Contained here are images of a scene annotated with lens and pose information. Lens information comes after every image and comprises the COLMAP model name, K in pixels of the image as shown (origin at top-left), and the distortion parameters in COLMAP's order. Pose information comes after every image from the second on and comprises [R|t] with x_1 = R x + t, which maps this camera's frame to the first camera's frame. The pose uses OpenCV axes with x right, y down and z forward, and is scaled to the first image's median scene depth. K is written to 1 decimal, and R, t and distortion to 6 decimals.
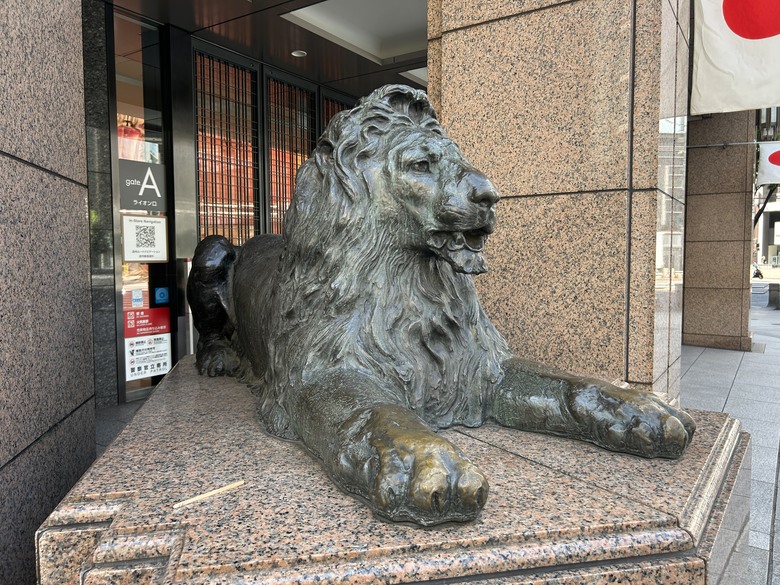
lens RADIAL K [[596.8, 0, 390.0], [0, 596.8, 292.5], [0, 0, 1]] dist [0.048325, -0.080211]
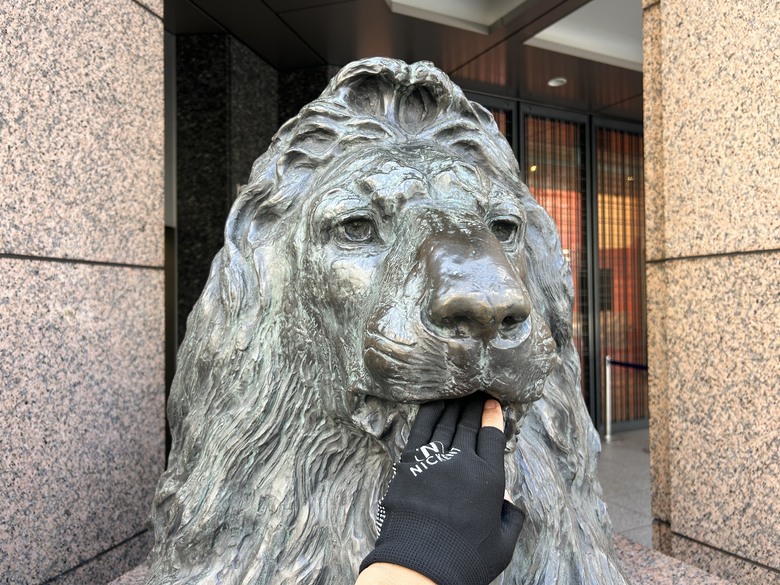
lens RADIAL K [[596.8, 0, 390.0], [0, 596.8, 292.5], [0, 0, 1]] dist [0.048325, -0.080211]
pose [[0.866711, -0.014623, -0.498596, 0.265371], [-0.021462, 0.997551, -0.066563, -0.132159], [0.498348, 0.068392, 0.864275, 0.616825]]
